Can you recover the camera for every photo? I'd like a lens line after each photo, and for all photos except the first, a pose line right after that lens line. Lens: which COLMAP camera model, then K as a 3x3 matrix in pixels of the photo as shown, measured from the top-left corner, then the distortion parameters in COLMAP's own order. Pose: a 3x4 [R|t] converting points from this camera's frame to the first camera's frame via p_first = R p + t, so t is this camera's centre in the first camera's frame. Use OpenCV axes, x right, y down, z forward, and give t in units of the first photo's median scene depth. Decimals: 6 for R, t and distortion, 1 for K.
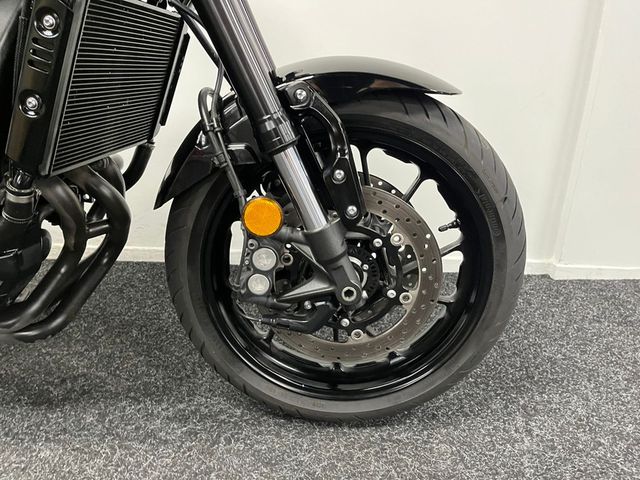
lens RADIAL K [[487.3, 0, 320.0], [0, 487.3, 240.0], [0, 0, 1]] dist [0.074134, -0.075569]
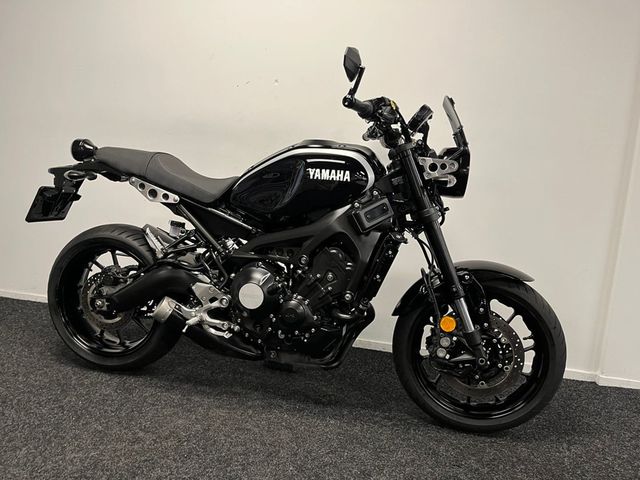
lens RADIAL K [[487.3, 0, 320.0], [0, 487.3, 240.0], [0, 0, 1]] dist [0.074134, -0.075569]
pose [[0.984989, 0.077590, -0.154198, -0.357968], [-0.110142, 0.970313, -0.215315, 0.130571], [0.132914, 0.229067, 0.964294, -1.395732]]
